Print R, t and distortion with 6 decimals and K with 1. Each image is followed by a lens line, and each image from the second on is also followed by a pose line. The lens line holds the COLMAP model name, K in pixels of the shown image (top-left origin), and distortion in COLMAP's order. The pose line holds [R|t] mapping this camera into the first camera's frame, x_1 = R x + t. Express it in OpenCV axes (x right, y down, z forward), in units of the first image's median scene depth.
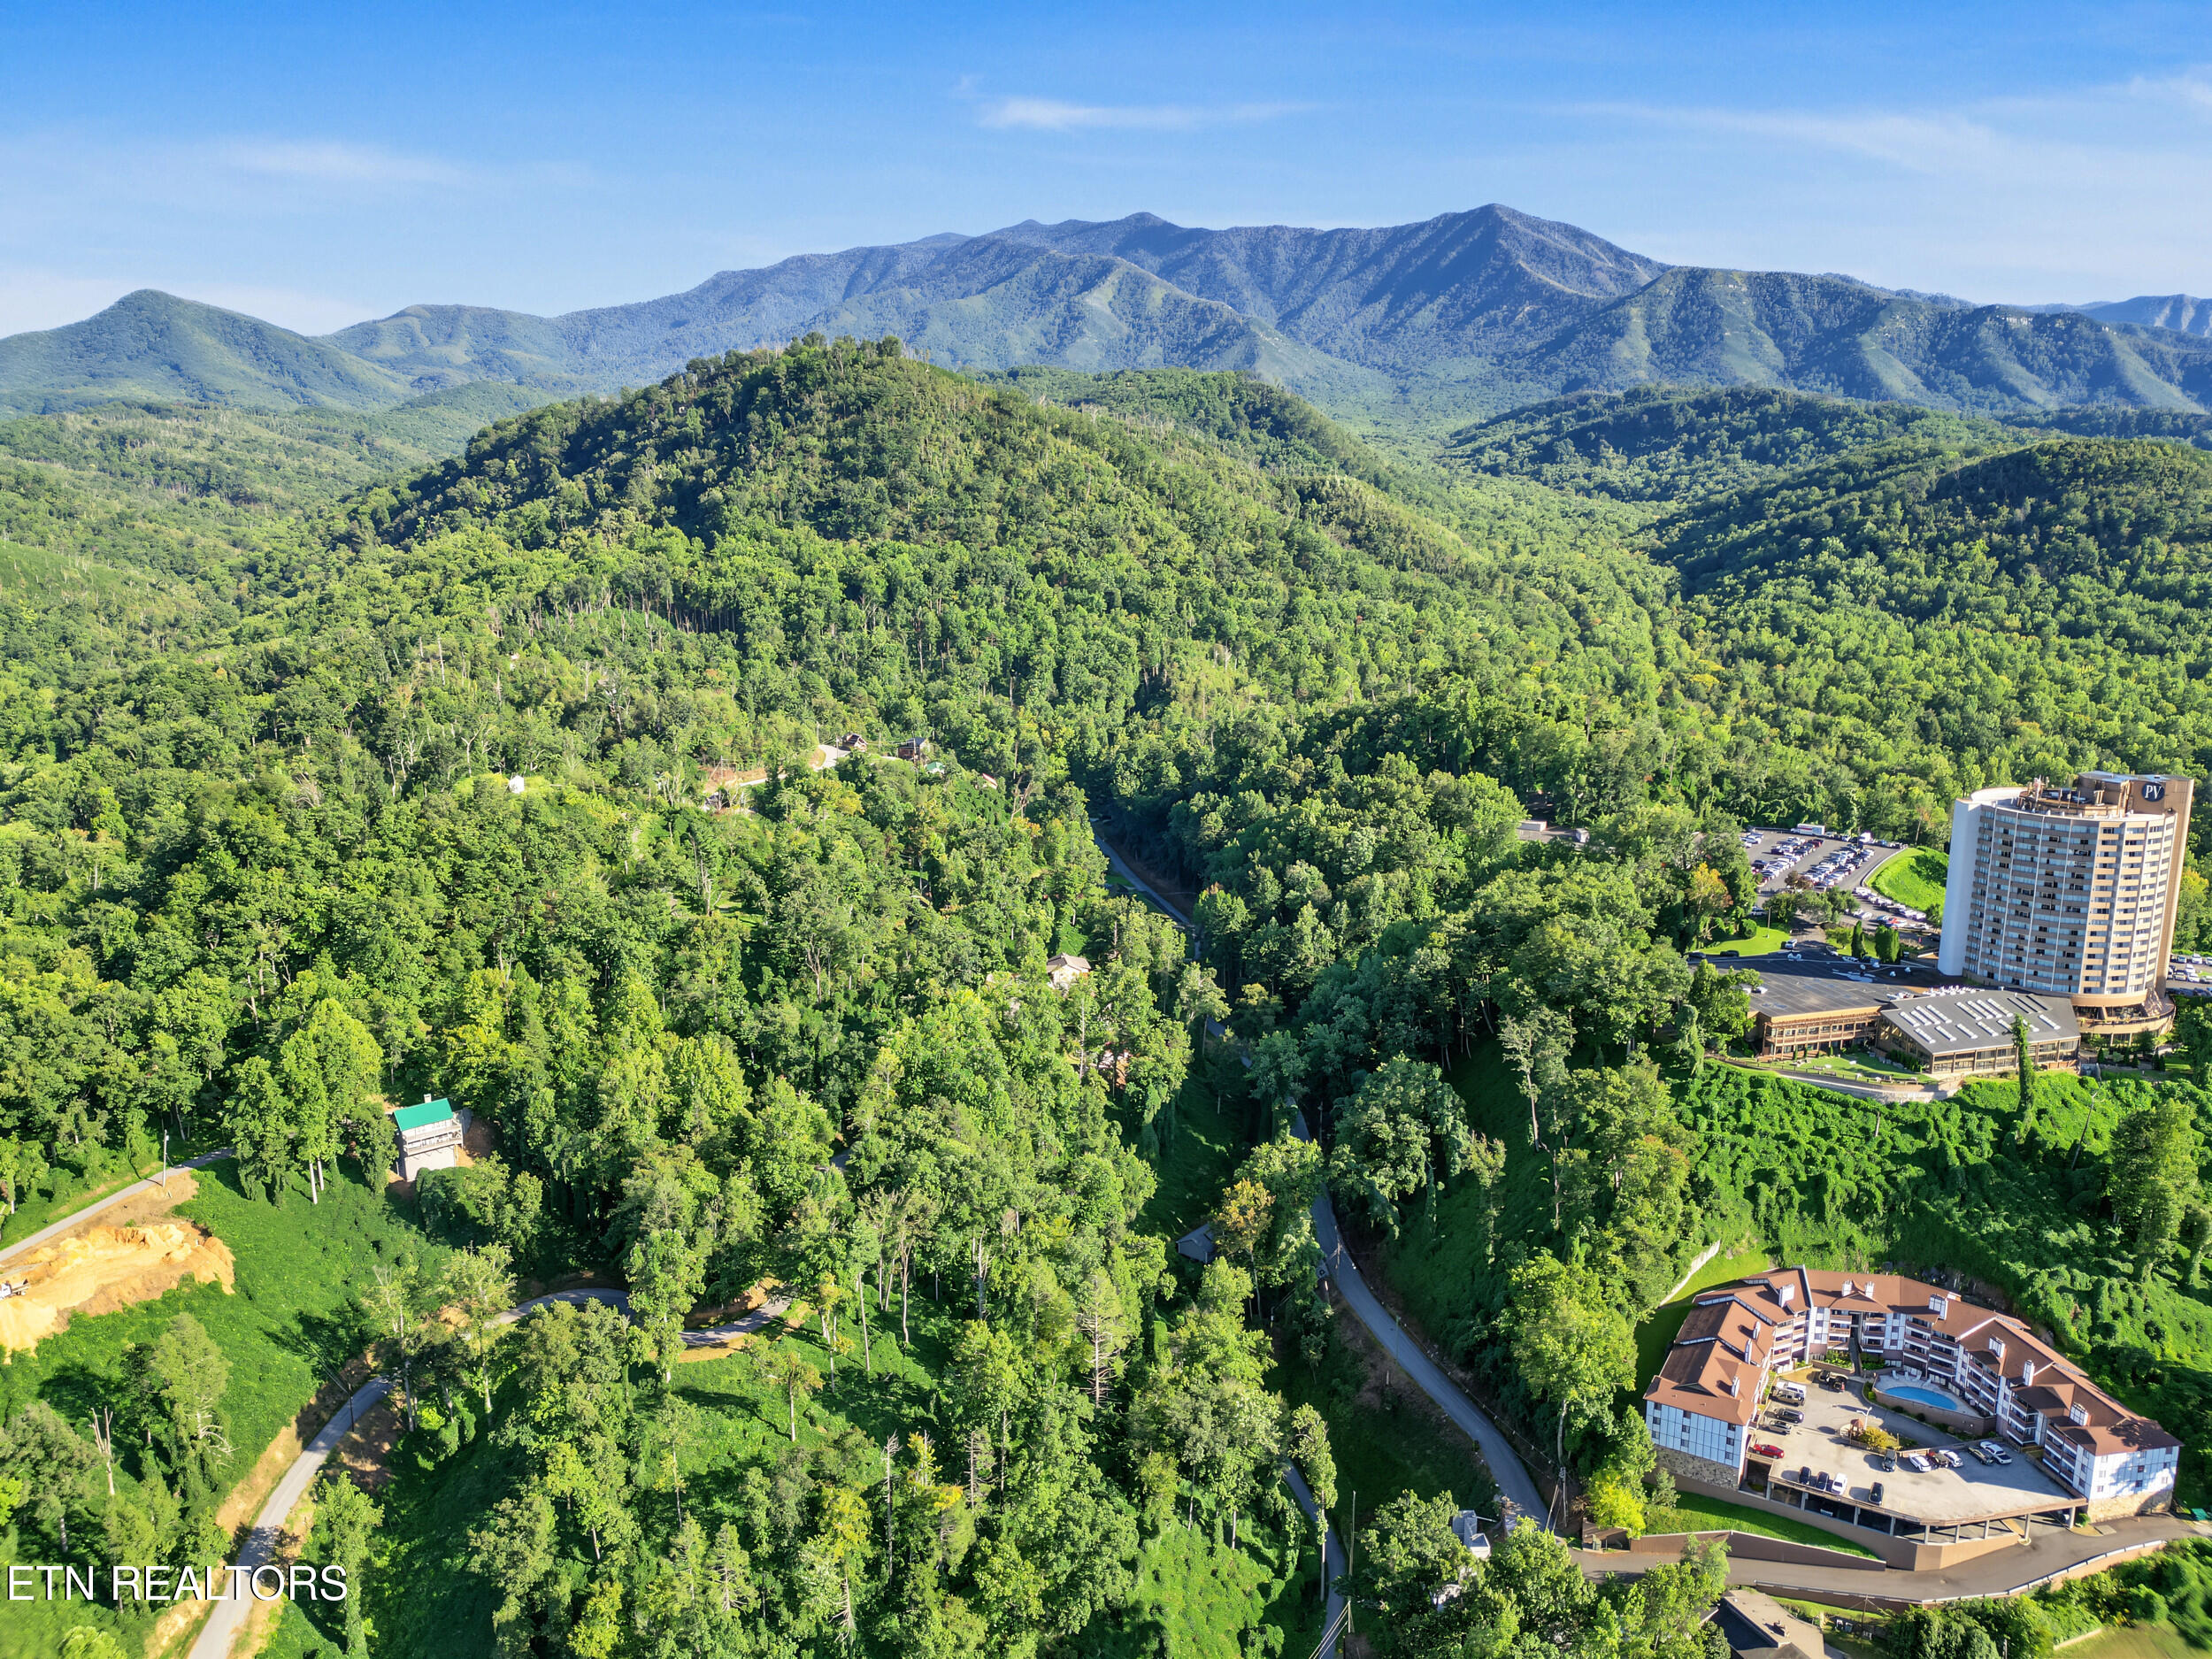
lens RADIAL K [[1600.5, 0, 1106.0], [0, 1600.5, 829.5], [0, 0, 1]] dist [-0.001882, -0.033569]
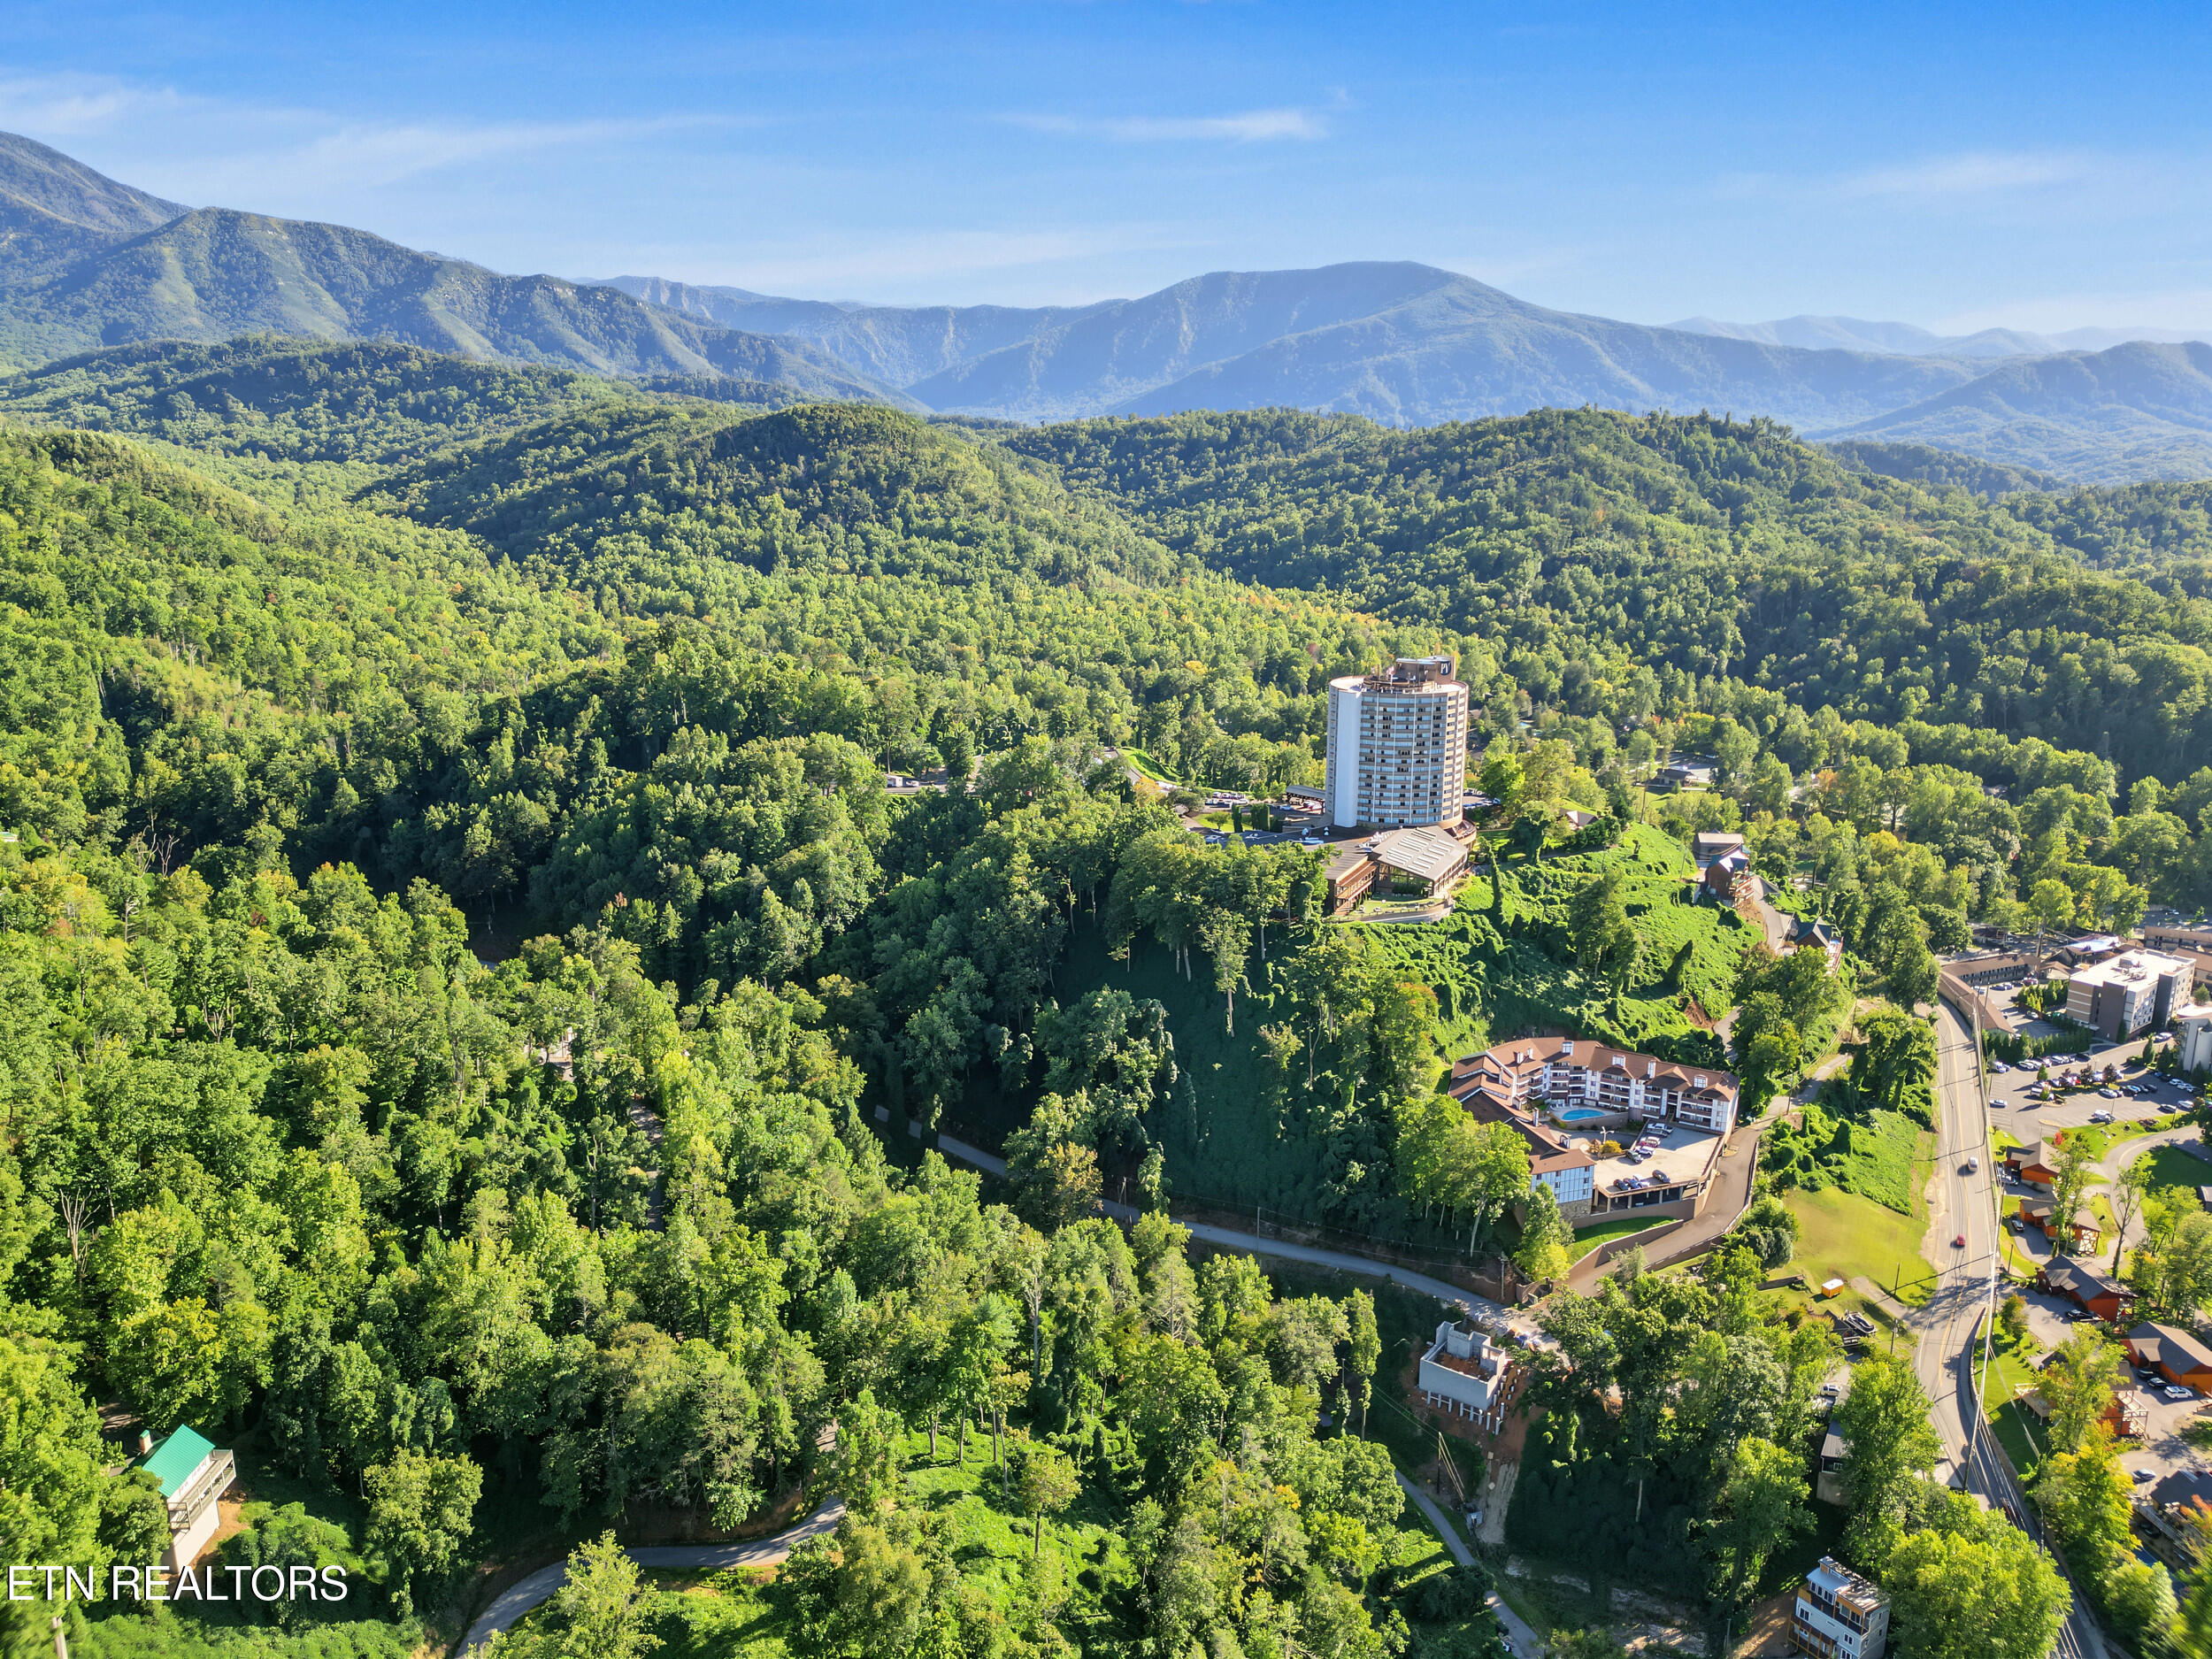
lens RADIAL K [[1600.5, 0, 1106.0], [0, 1600.5, 829.5], [0, 0, 1]] dist [-0.001882, -0.033569]
pose [[0.639458, -0.171027, 0.749563, -0.099383], [0.152990, 0.983752, 0.093945, -0.010295], [-0.753451, 0.054602, 0.655233, 0.052460]]
